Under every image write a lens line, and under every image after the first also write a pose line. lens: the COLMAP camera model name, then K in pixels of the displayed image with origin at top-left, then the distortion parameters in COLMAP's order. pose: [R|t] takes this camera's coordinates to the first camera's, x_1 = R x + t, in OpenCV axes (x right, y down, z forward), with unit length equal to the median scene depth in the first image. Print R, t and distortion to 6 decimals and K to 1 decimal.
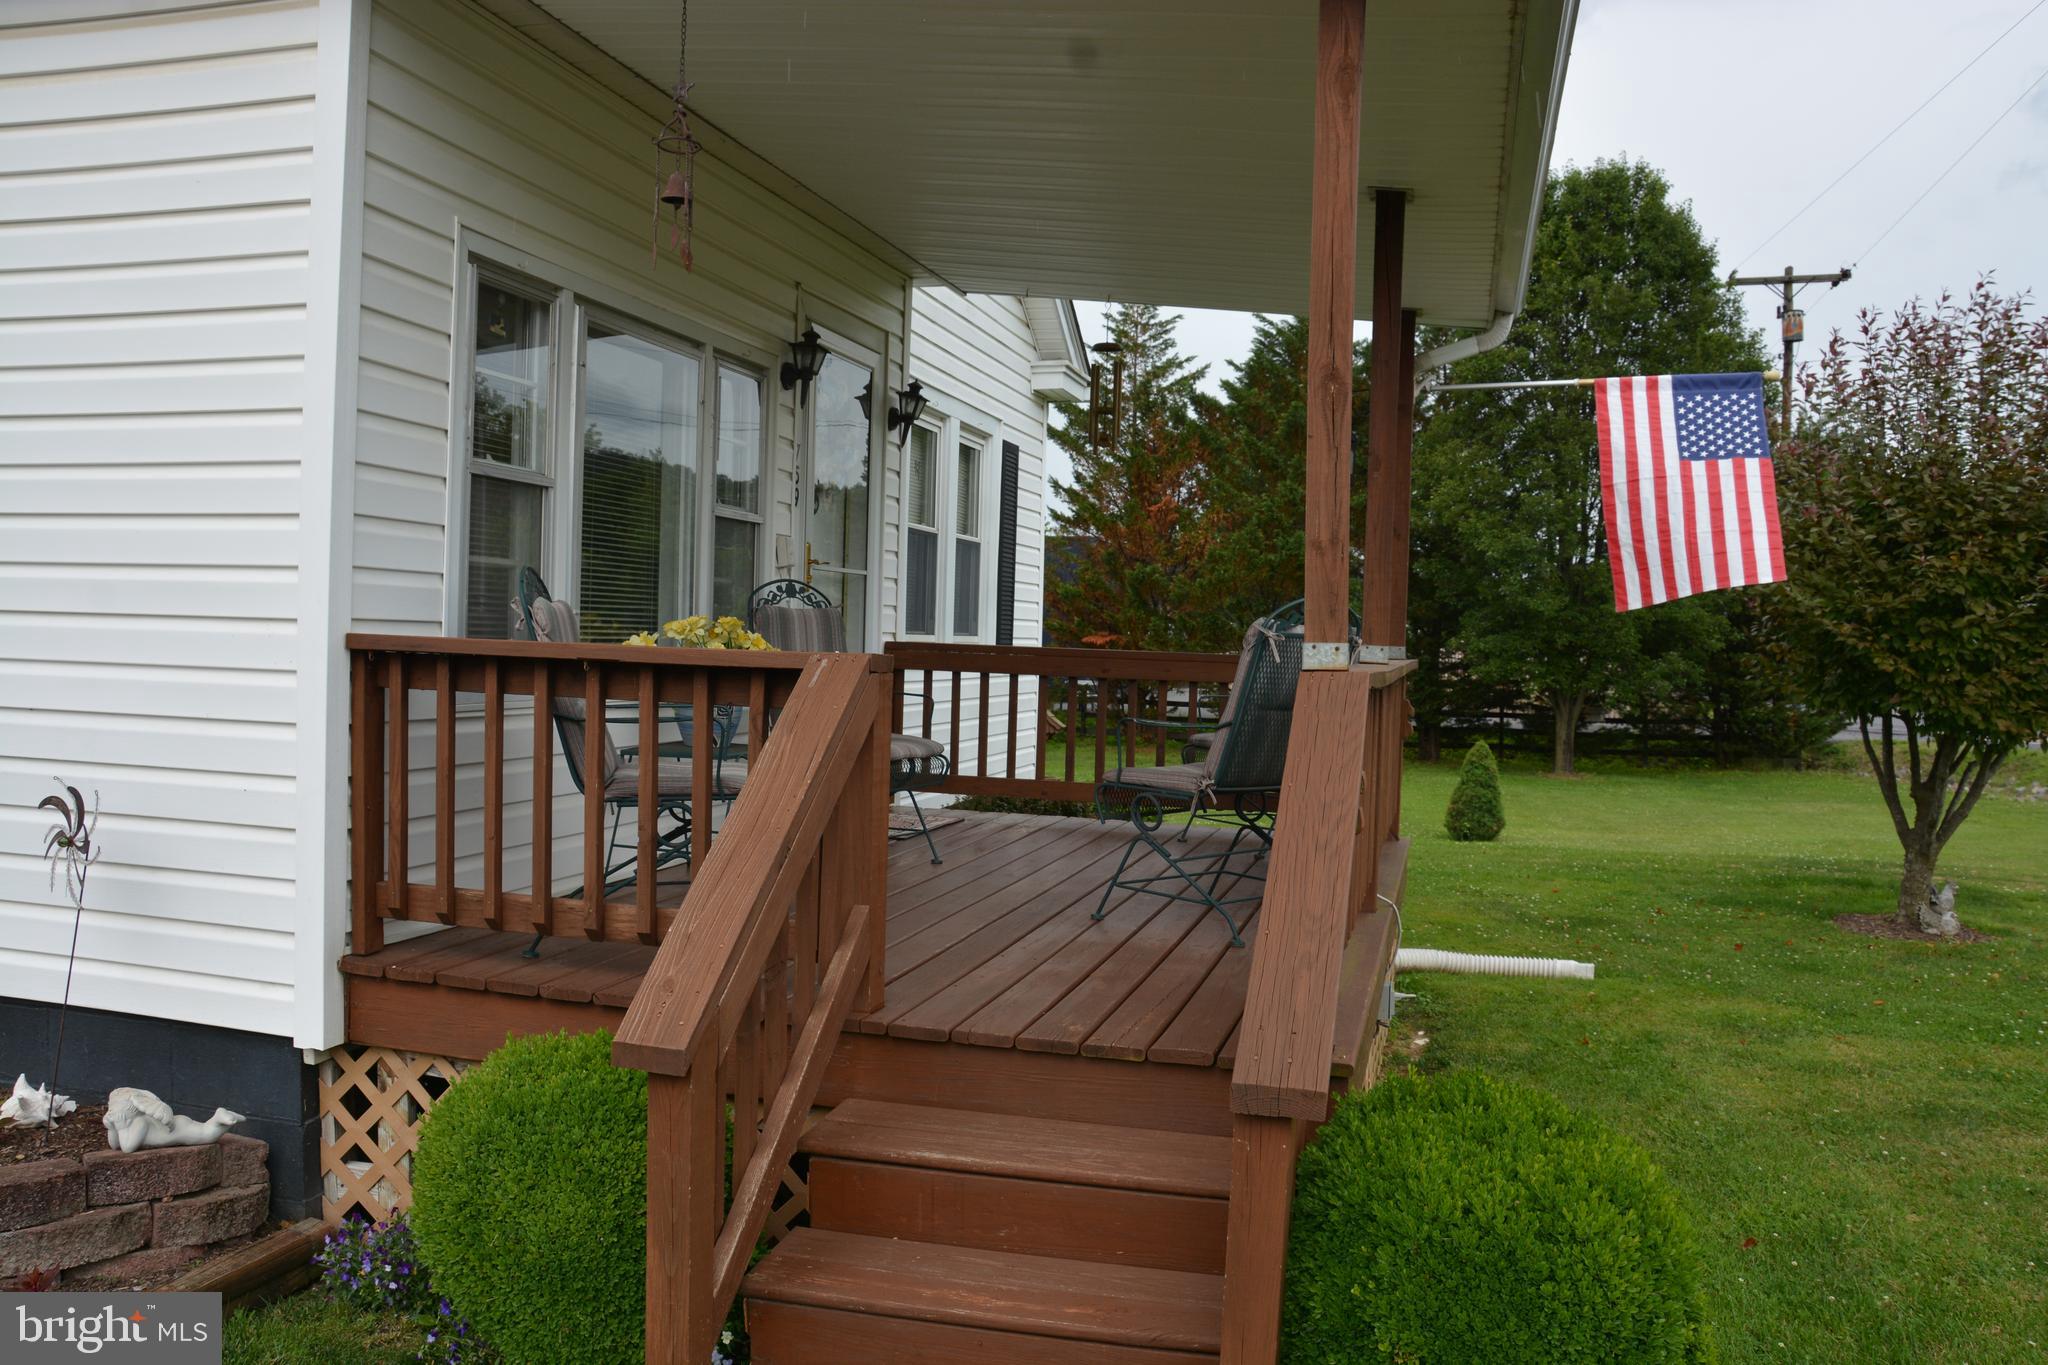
lens RADIAL K [[1614.5, 0, 1021.9], [0, 1614.5, 664.6], [0, 0, 1]] dist [-0.142489, 0.095089]
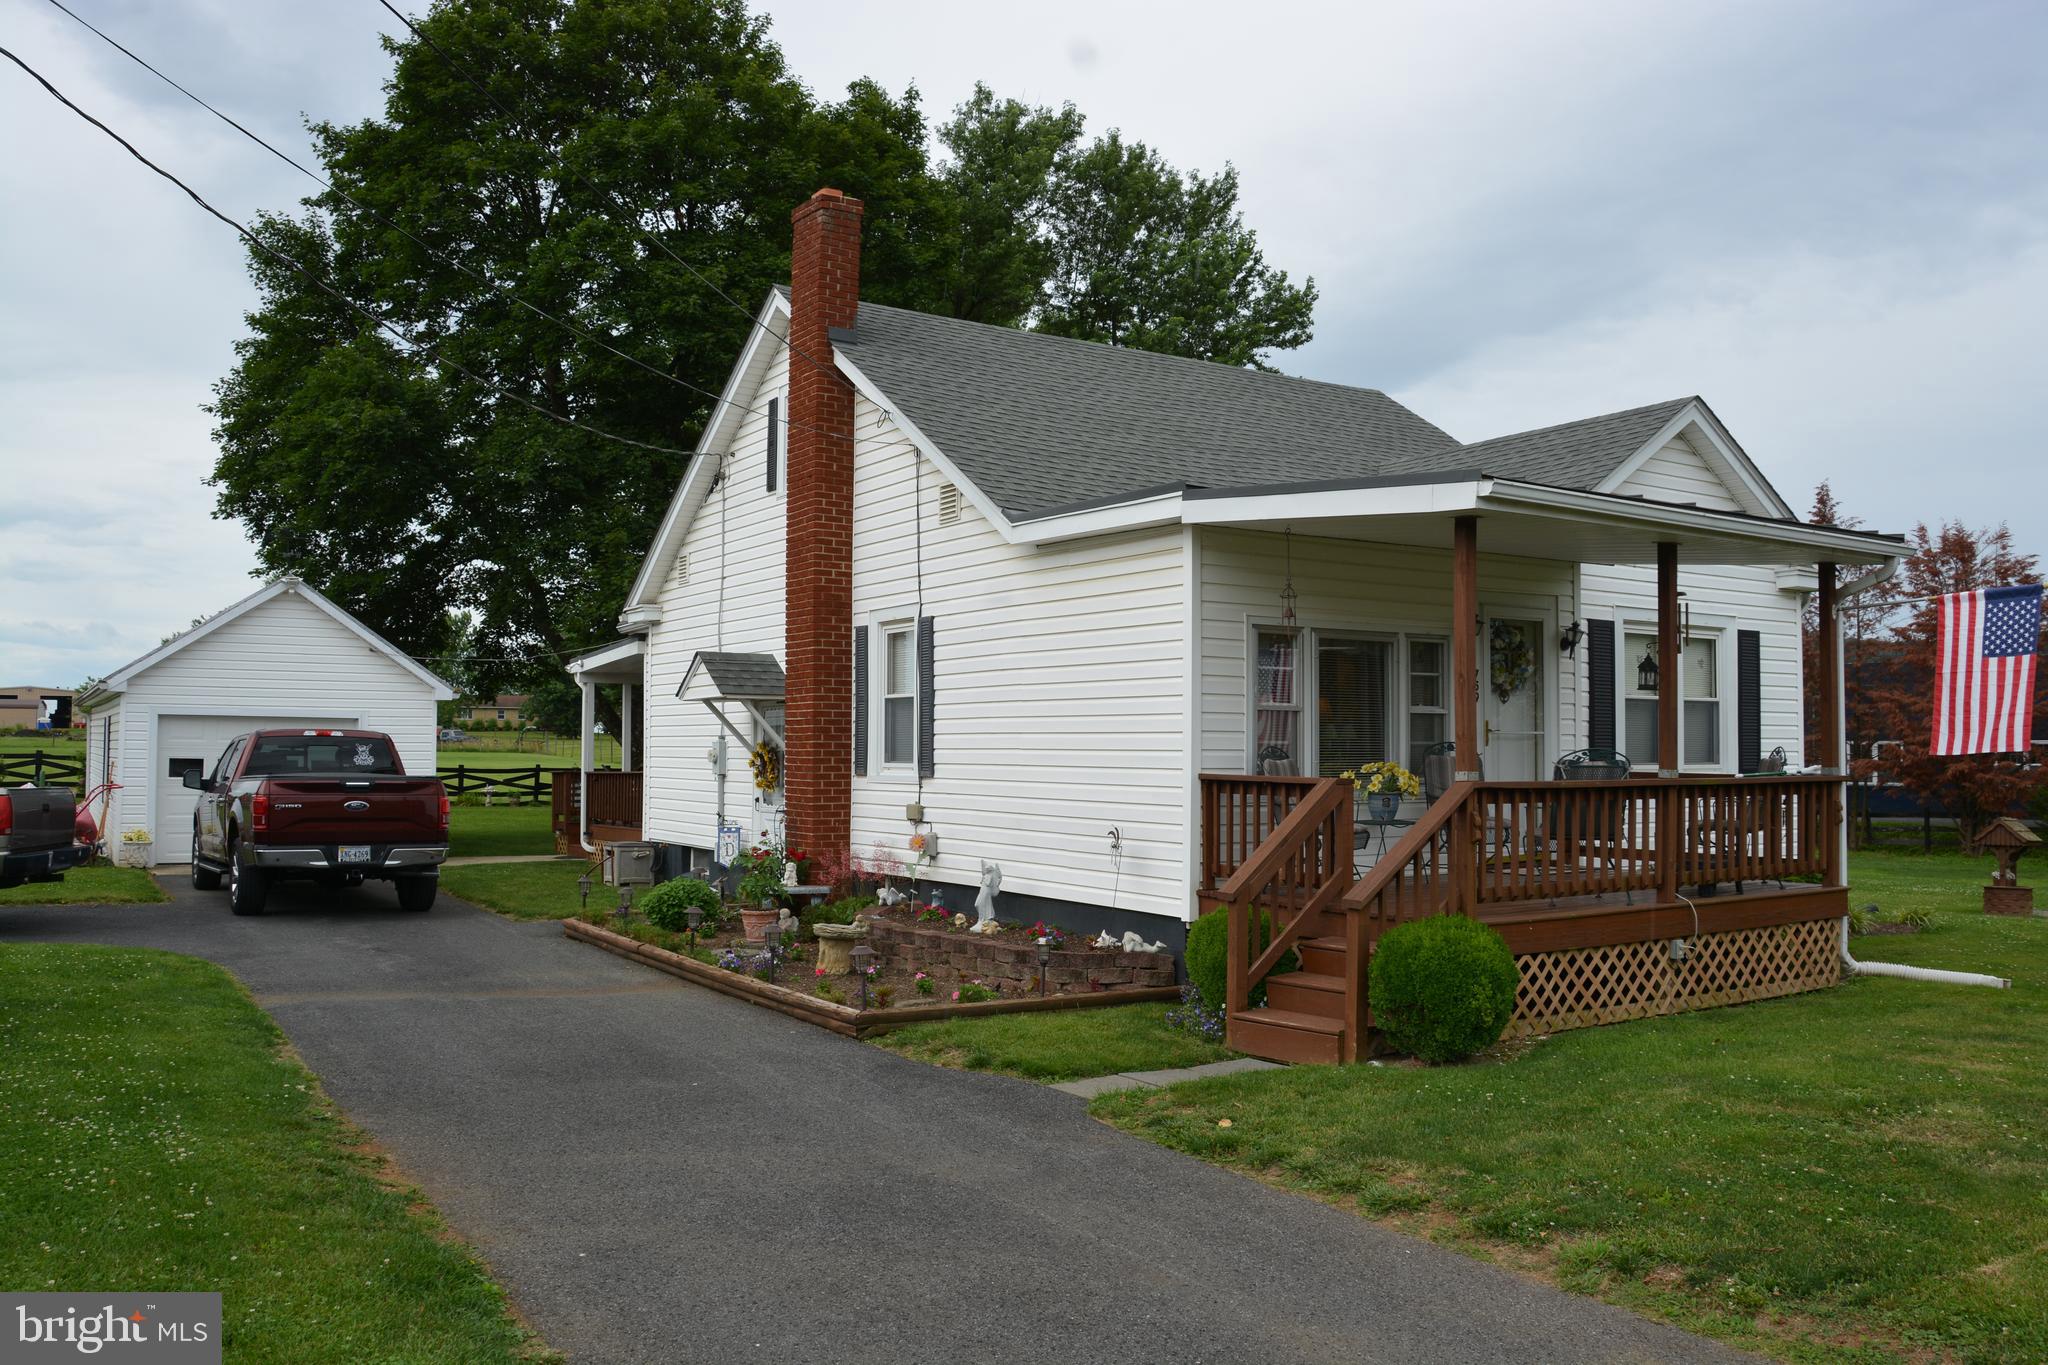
lens RADIAL K [[1614.5, 0, 1023.3], [0, 1614.5, 689.6], [0, 0, 1]] dist [-0.142489, 0.095089]
pose [[0.742105, -0.047731, -0.668581, 1.254245], [0.002833, 0.997676, -0.068082, 0.025016], [0.670277, 0.048630, 0.740516, -1.328275]]
